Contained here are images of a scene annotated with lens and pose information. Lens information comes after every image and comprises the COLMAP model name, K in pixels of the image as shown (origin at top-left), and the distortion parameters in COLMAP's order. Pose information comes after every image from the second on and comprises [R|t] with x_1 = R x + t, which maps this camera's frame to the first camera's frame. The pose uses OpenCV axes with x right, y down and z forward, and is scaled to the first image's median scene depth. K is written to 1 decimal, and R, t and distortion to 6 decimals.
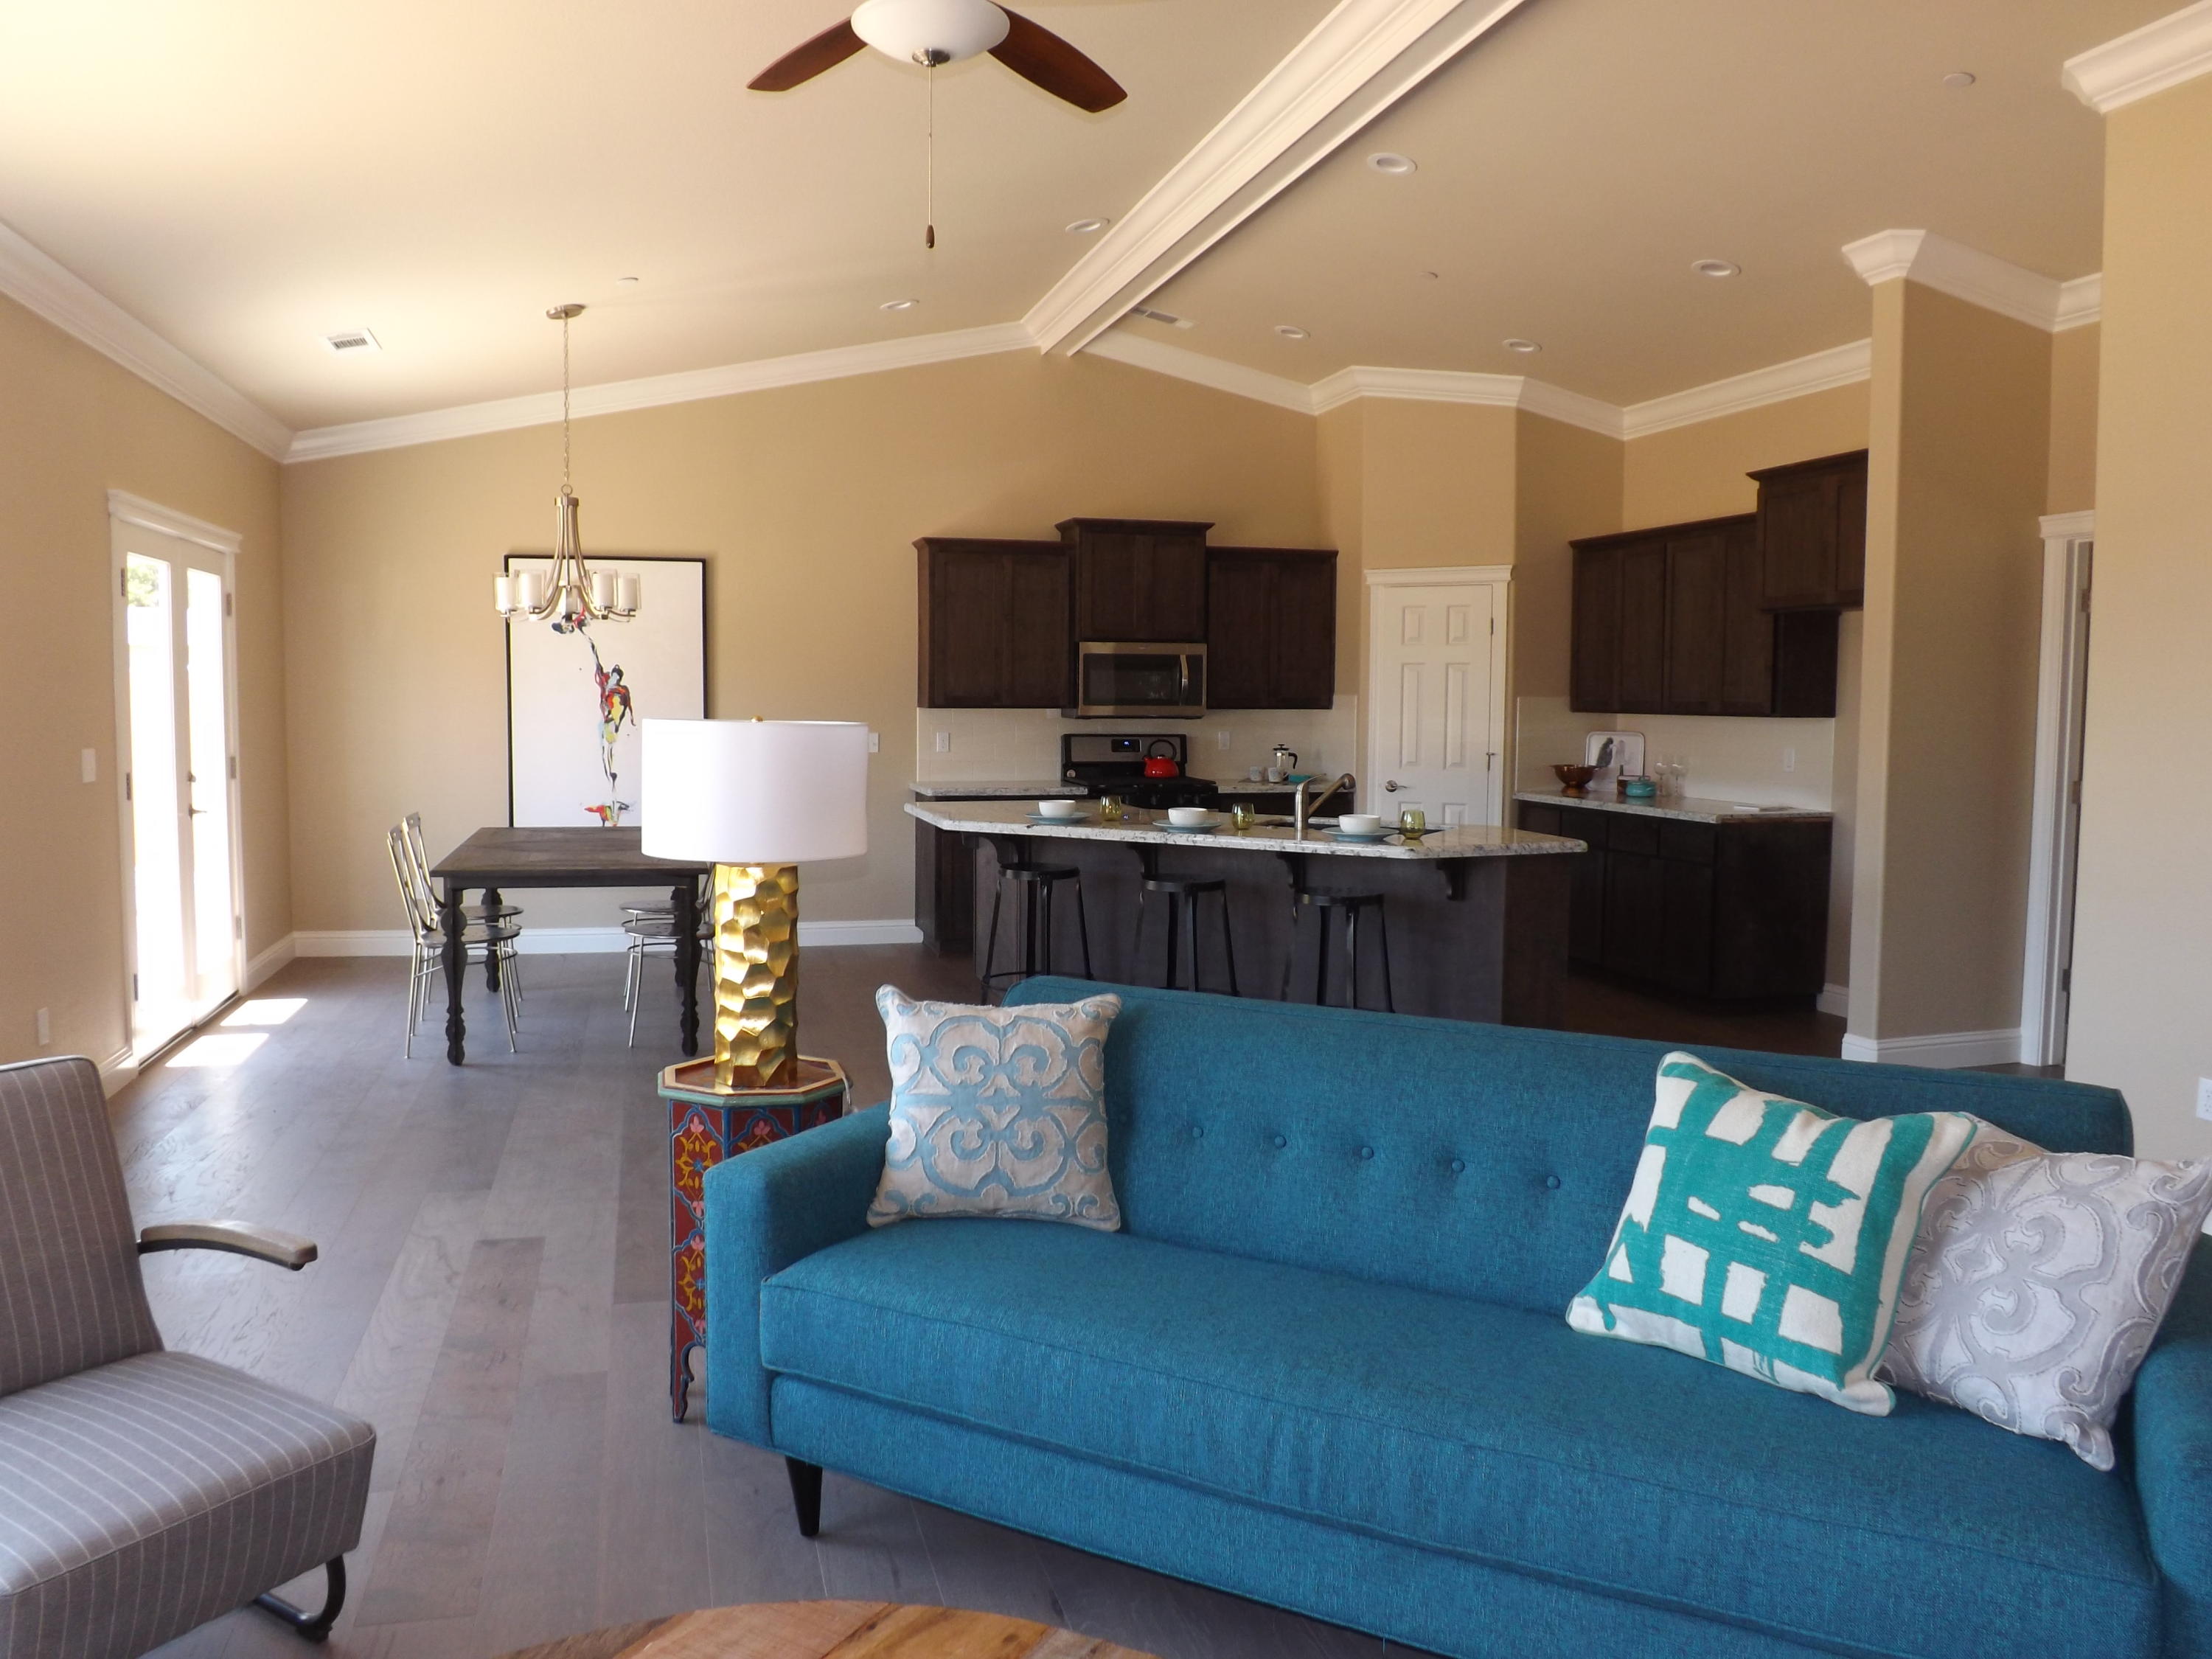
lens RADIAL K [[1581.5, 0, 1107.5], [0, 1581.5, 819.1], [0, 0, 1]] dist [-0.064169, 0.006262]
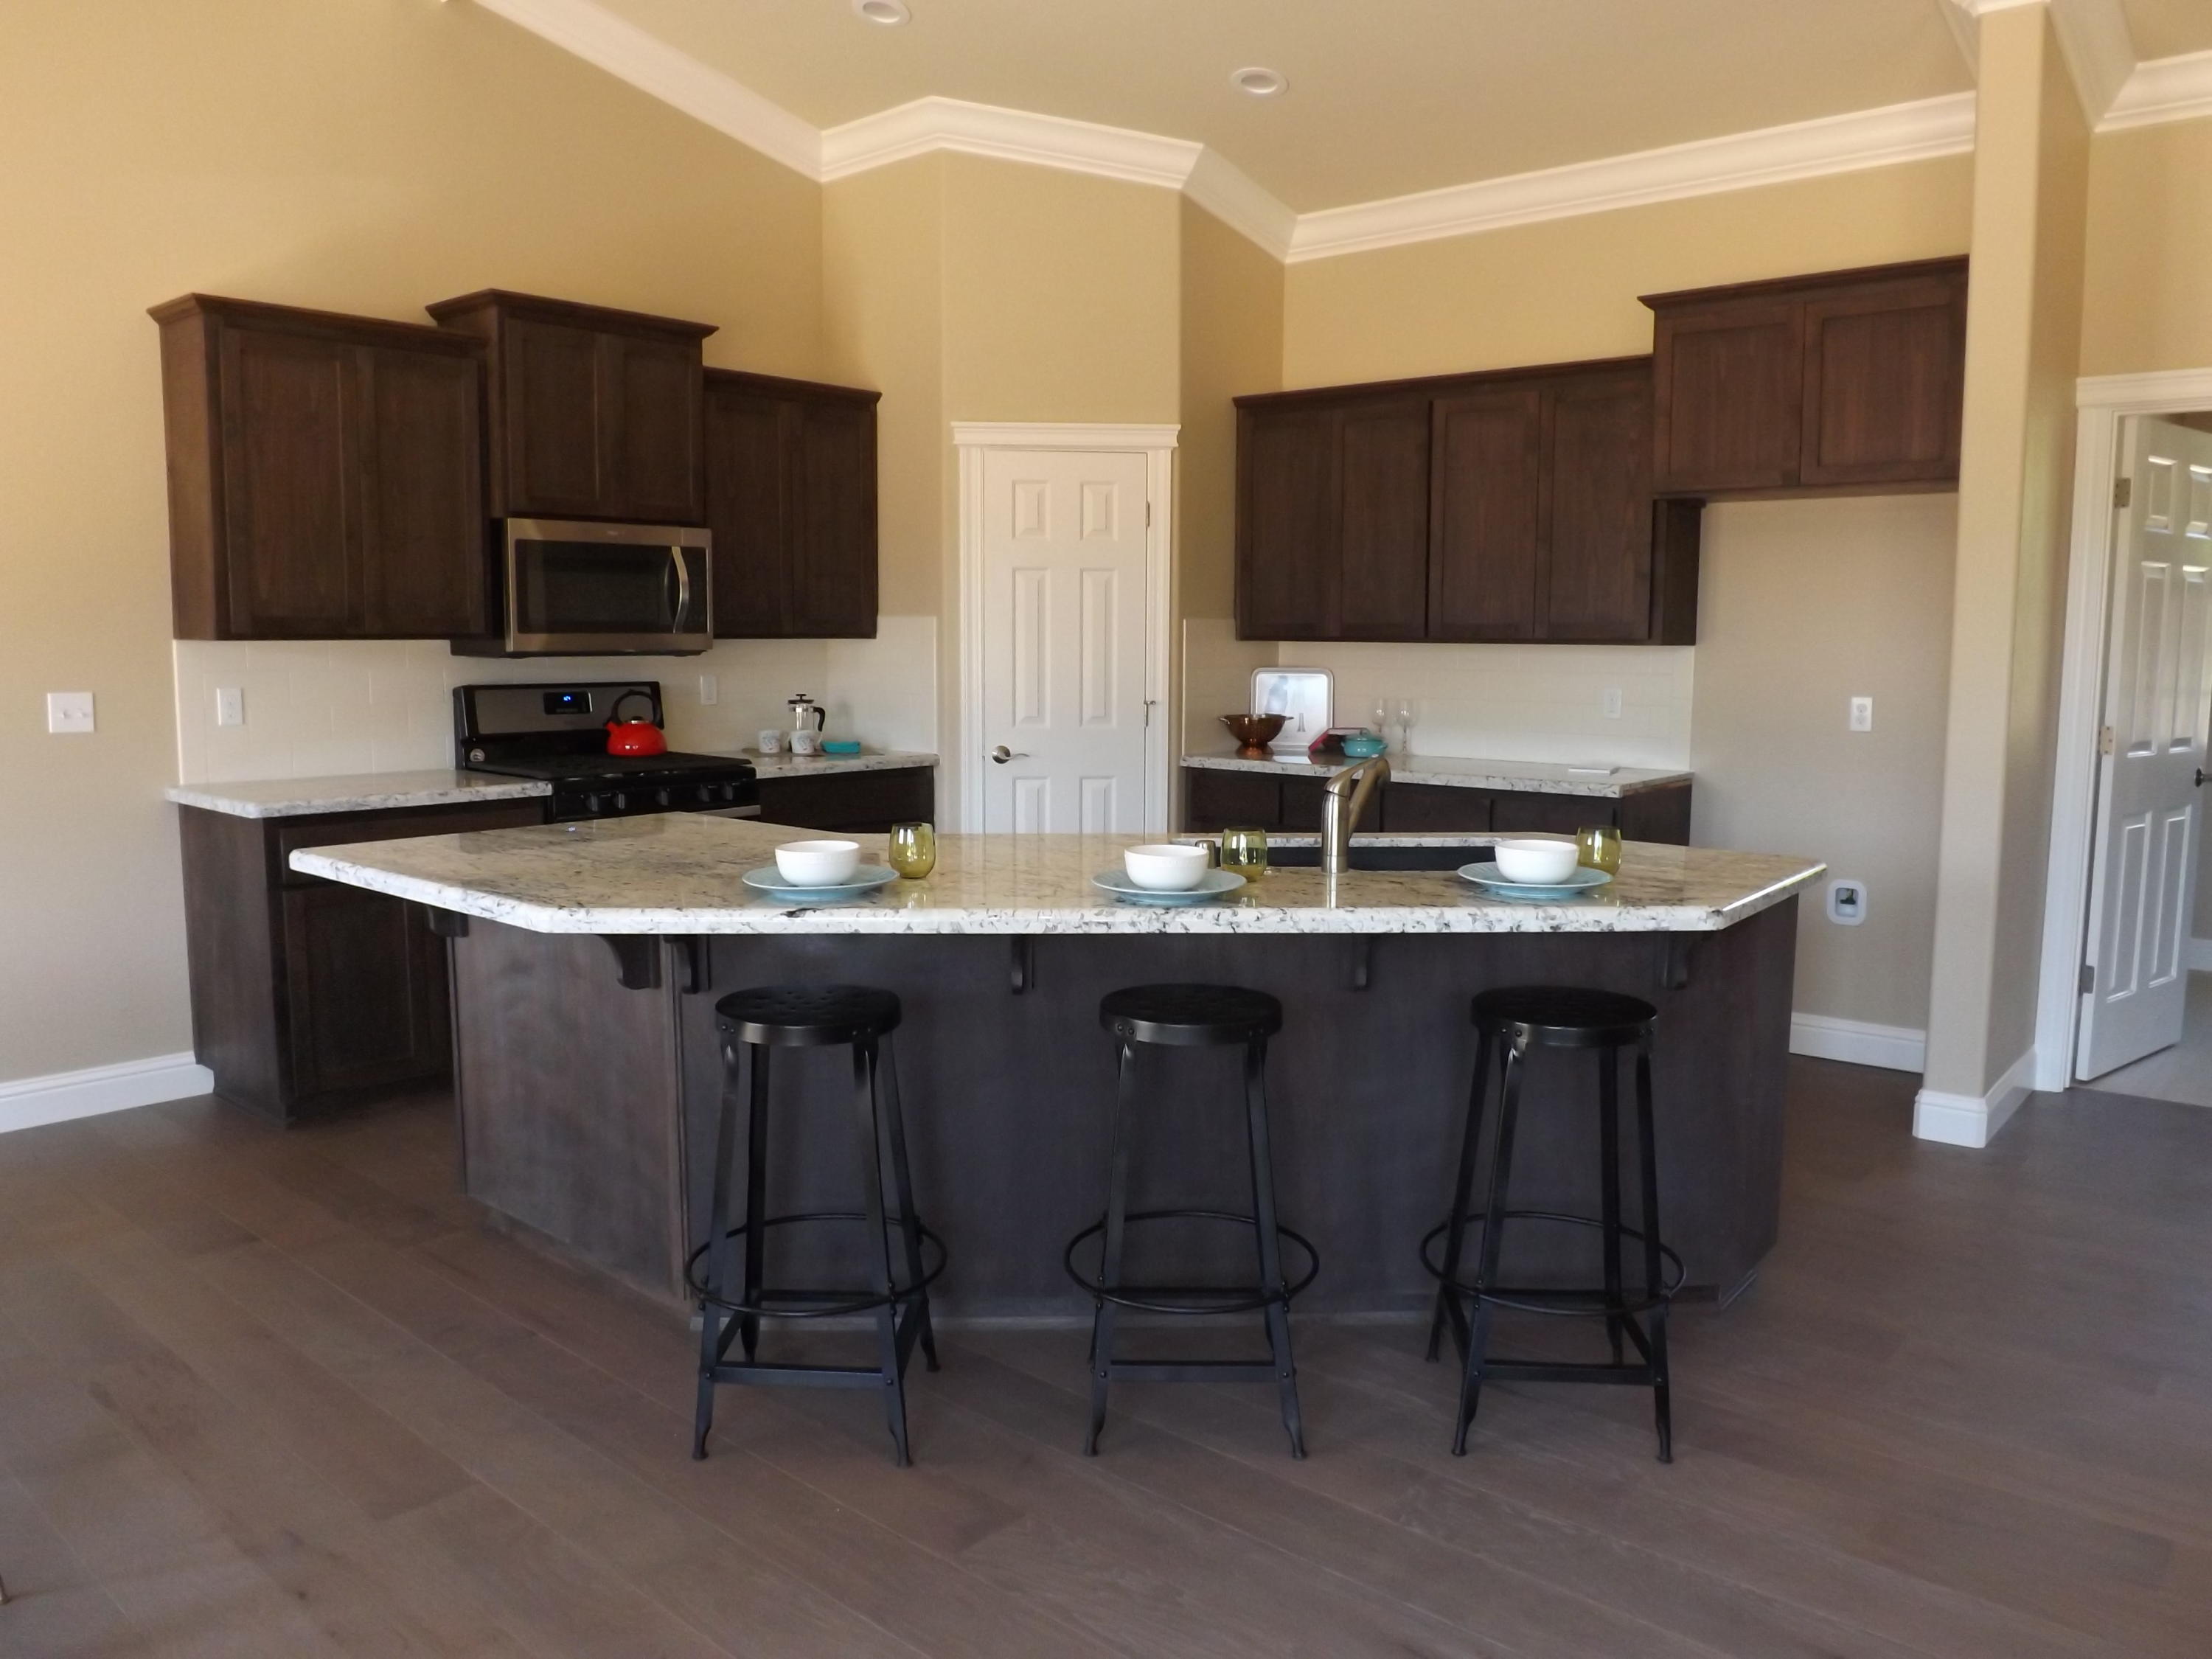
lens RADIAL K [[1581.5, 0, 1107.5], [0, 1581.5, 819.1], [0, 0, 1]] dist [-0.064169, 0.006262]
pose [[0.832647, -0.064496, 0.550035, -0.151617], [0.042825, 0.997720, 0.052163, -0.026895], [-0.552145, -0.019878, 0.833511, 0.431791]]
